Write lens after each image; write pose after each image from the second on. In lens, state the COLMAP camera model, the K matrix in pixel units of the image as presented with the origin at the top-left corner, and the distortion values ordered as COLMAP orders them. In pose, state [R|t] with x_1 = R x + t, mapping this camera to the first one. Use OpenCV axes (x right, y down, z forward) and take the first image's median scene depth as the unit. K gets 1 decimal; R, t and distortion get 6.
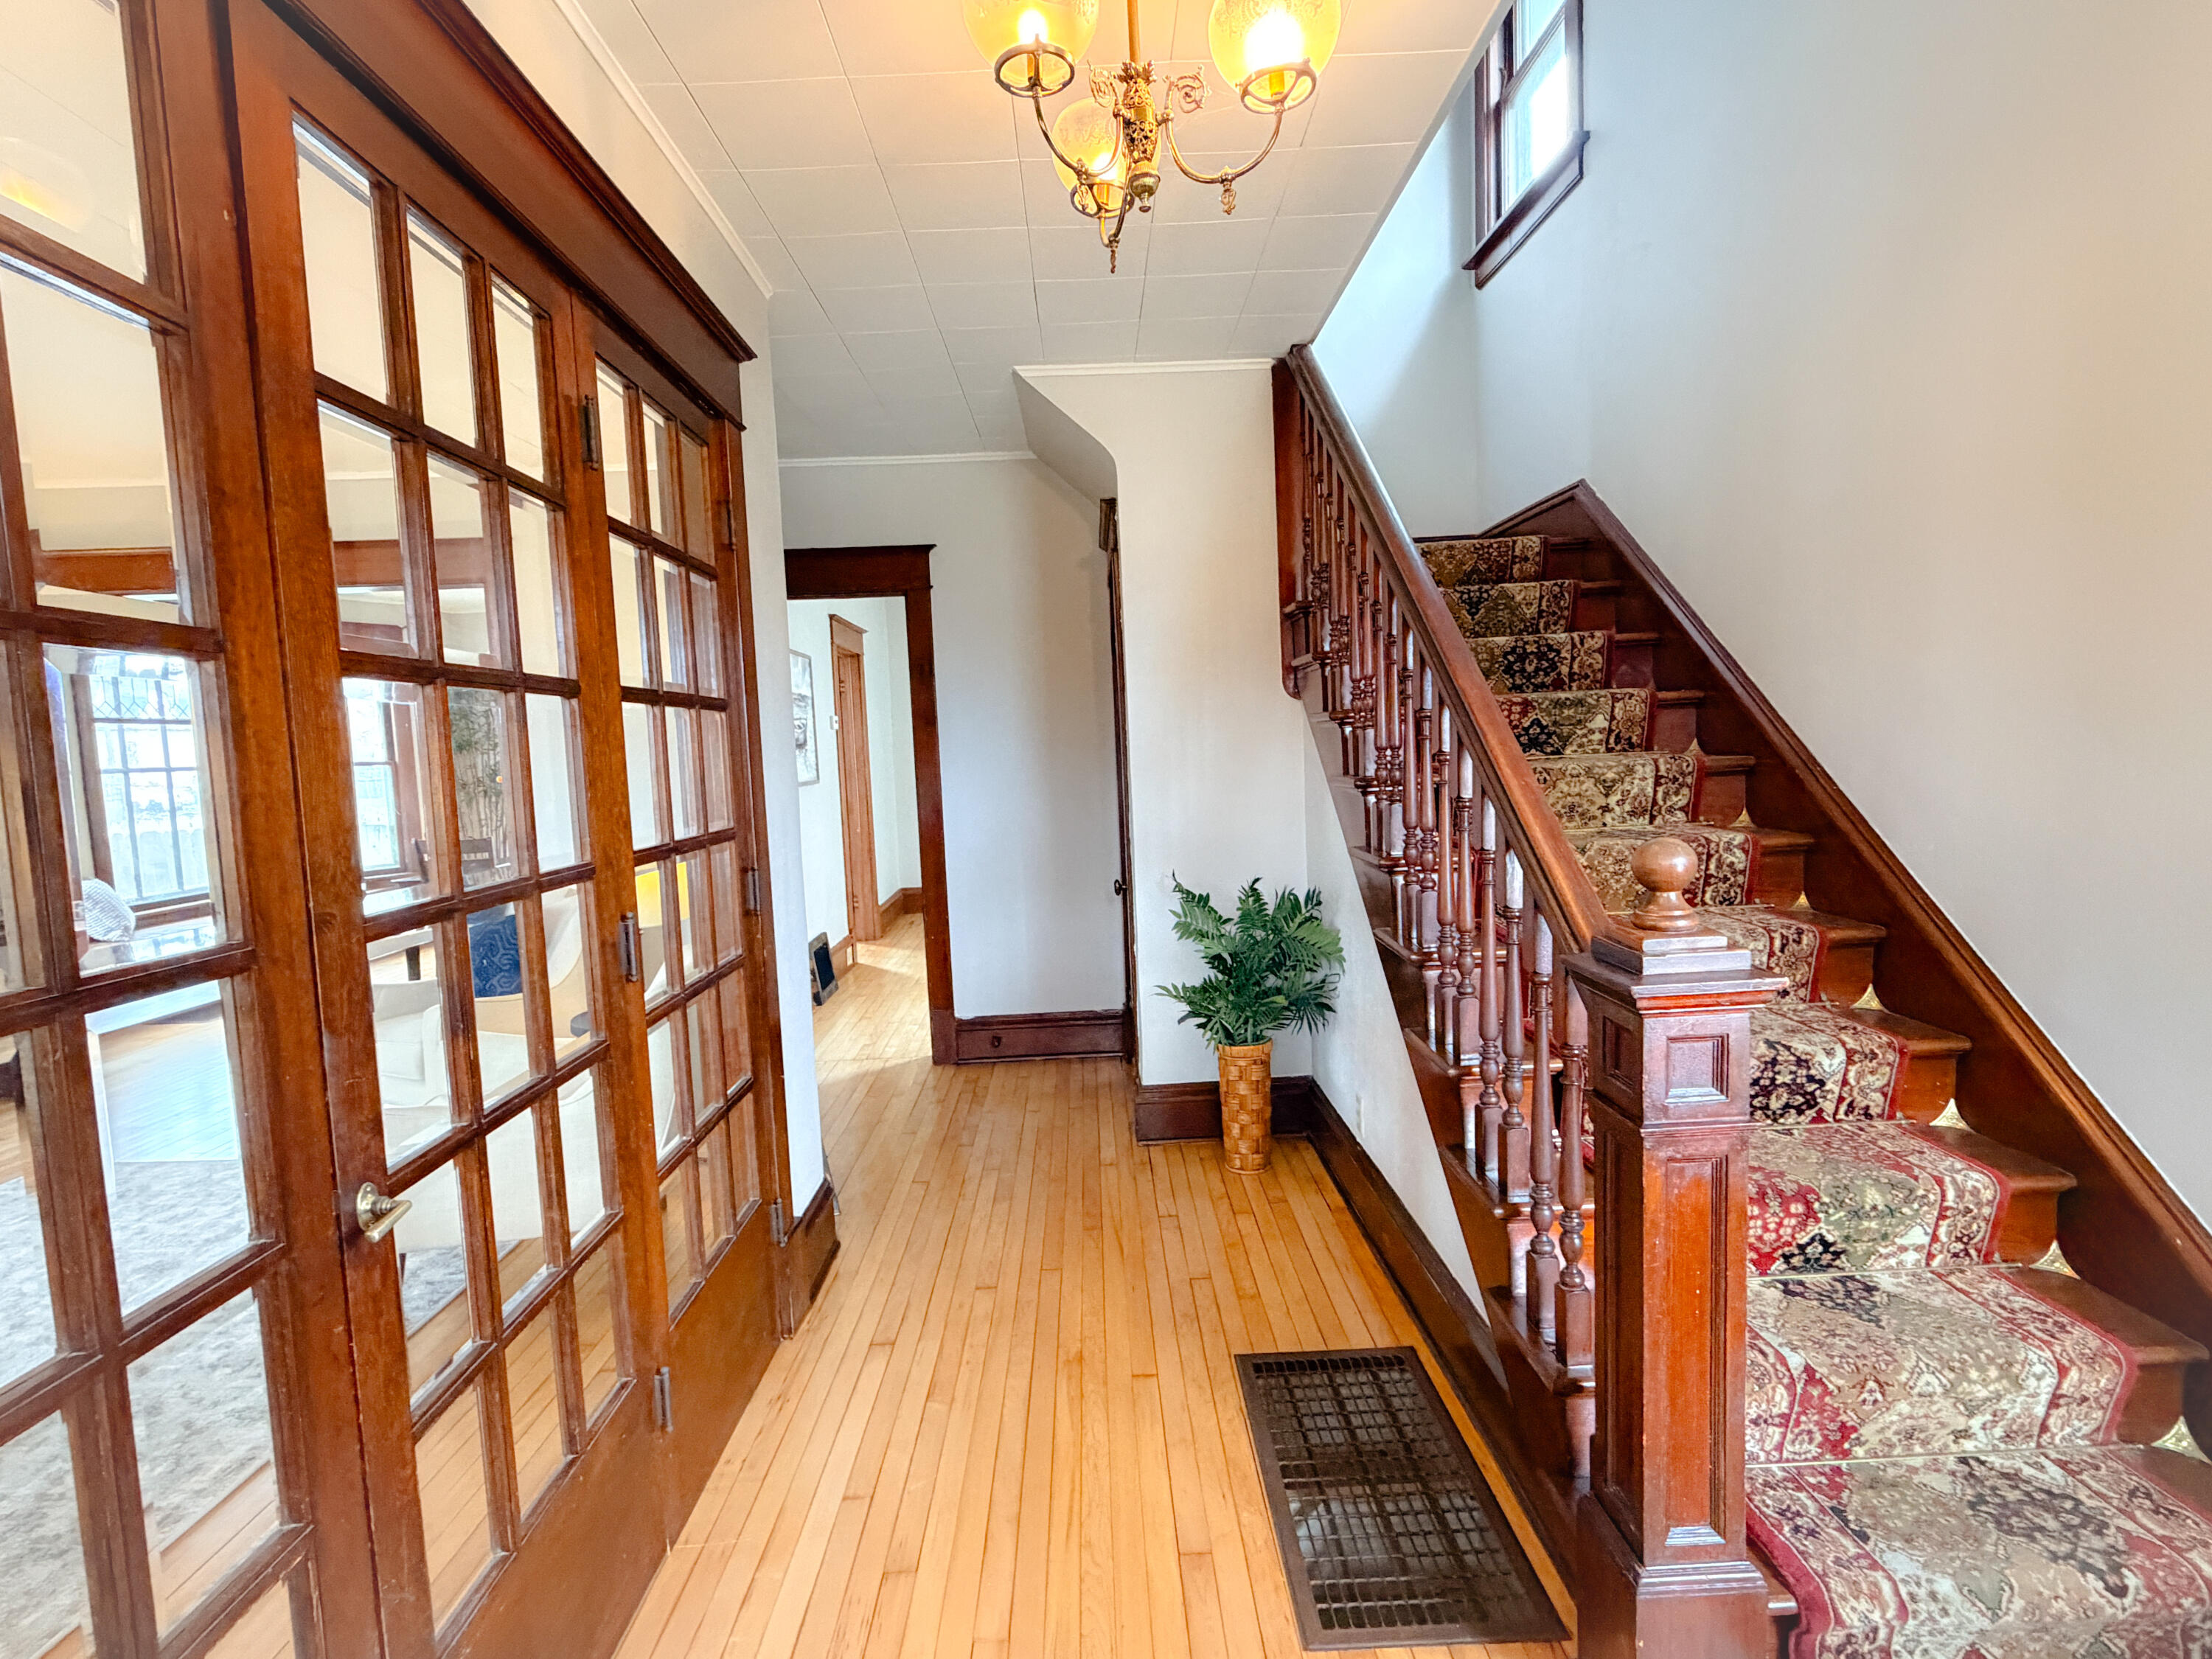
lens RADIAL K [[1066.7, 0, 1104.0], [0, 1066.7, 826.9], [0, 0, 1]] dist [0.000245, -0.000115]
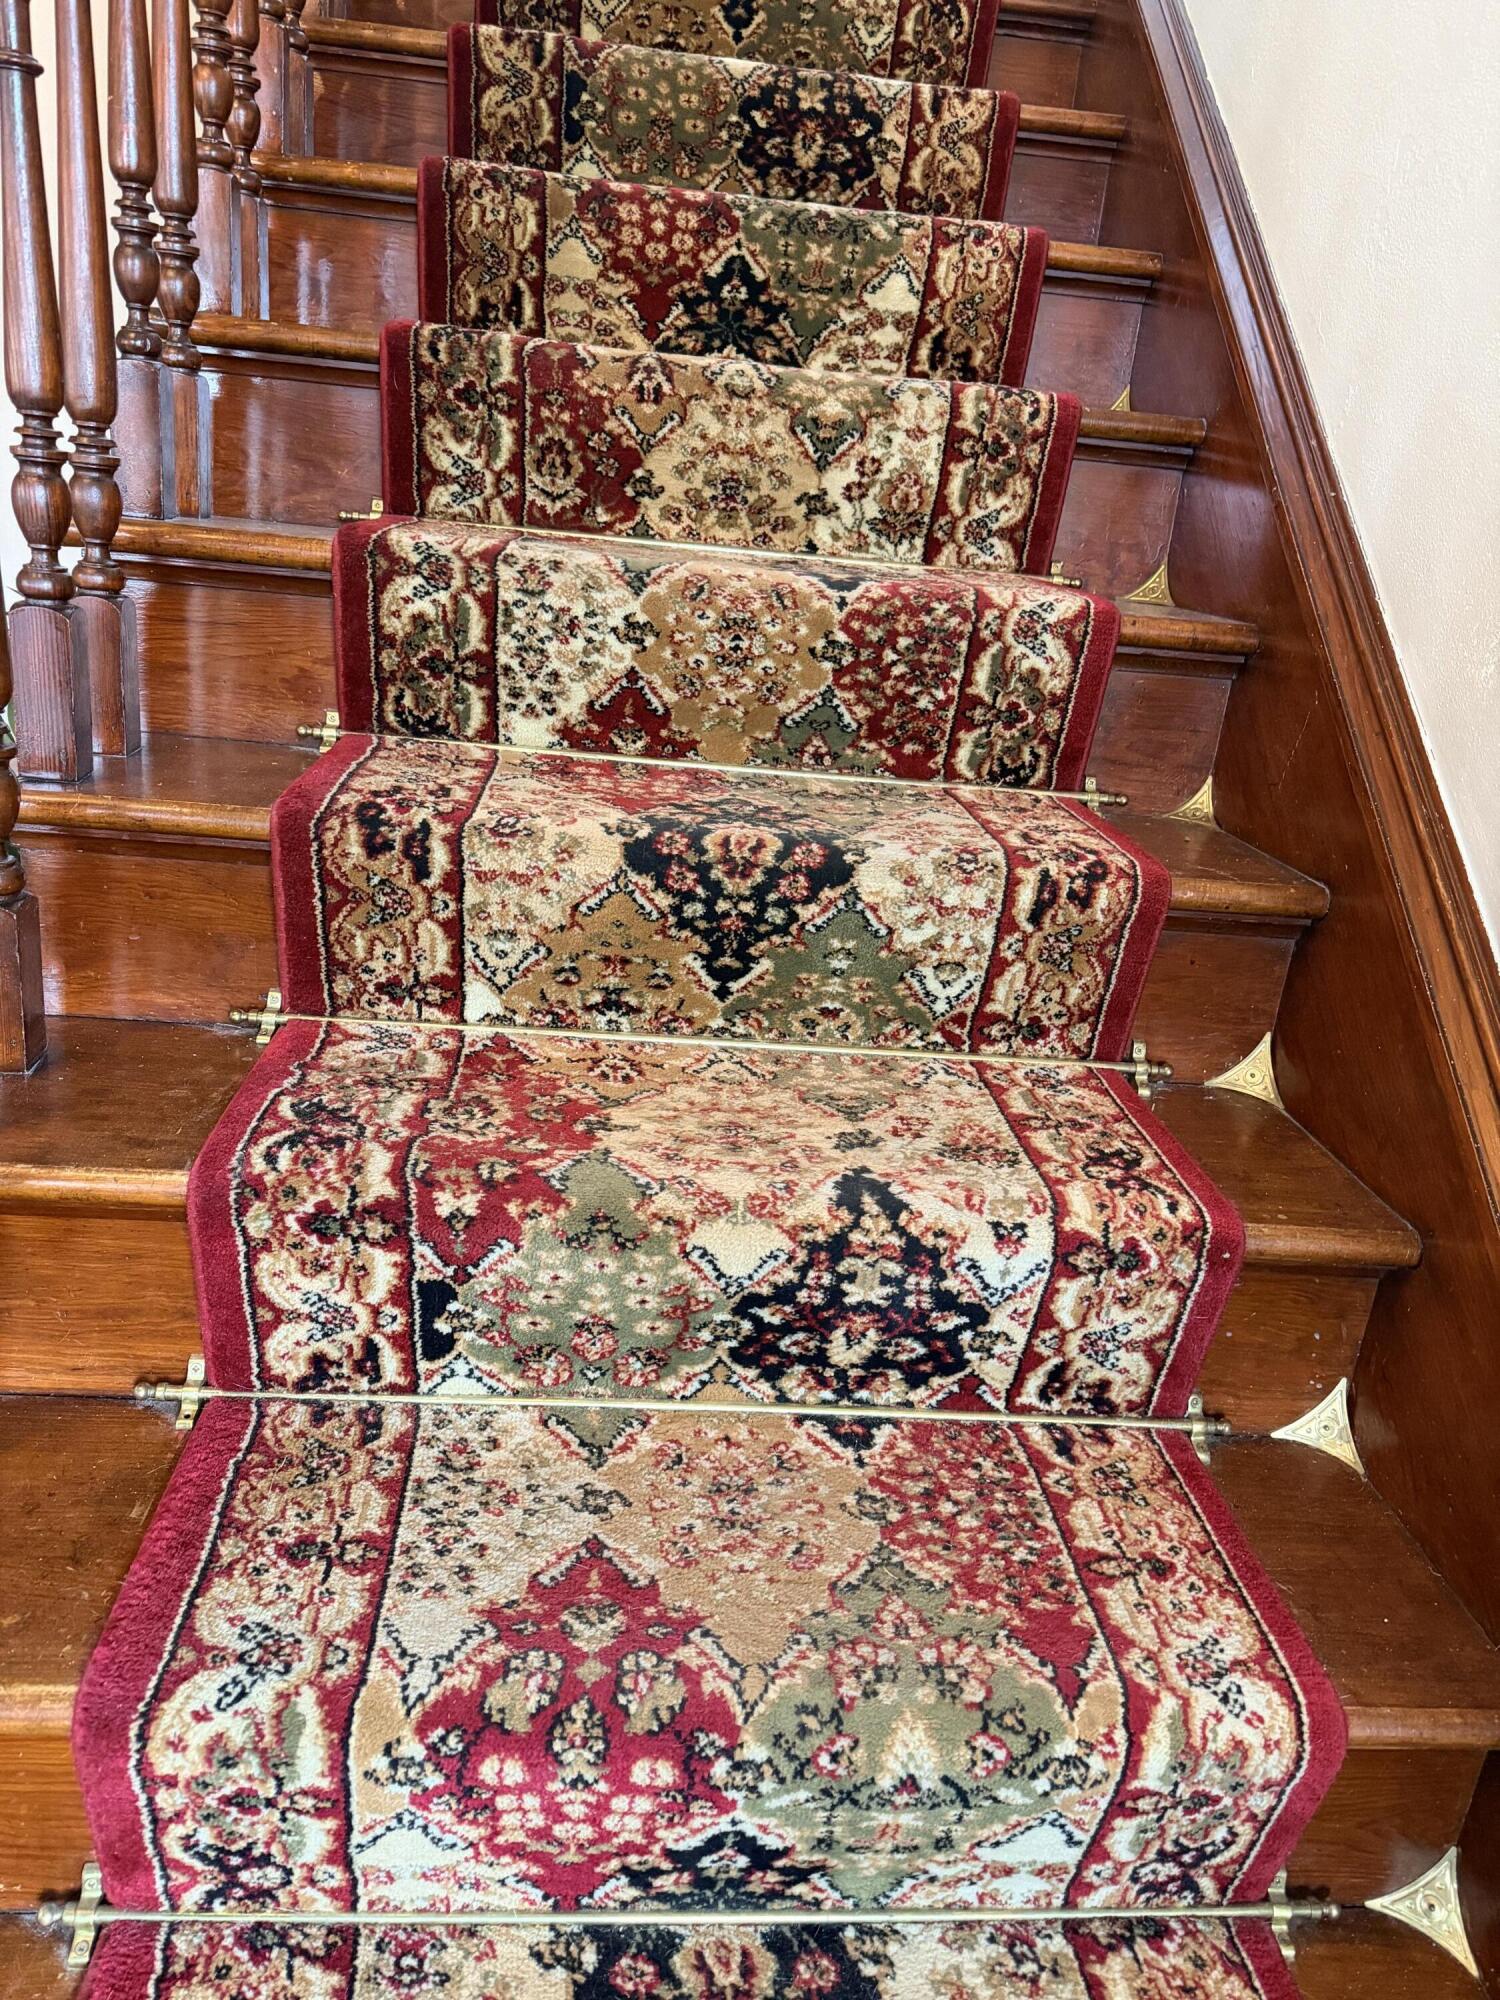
lens RADIAL K [[1452.4, 0, 750.0], [0, 1452.4, 1000.0], [0, 0, 1]] dist [0.097775, -0.169042]
pose [[0.986644, 0.115275, 0.115091, 0.530052], [-0.140237, 0.960562, 0.240113, 0.041648], [-0.082873, -0.253046, 0.963898, 0.575718]]
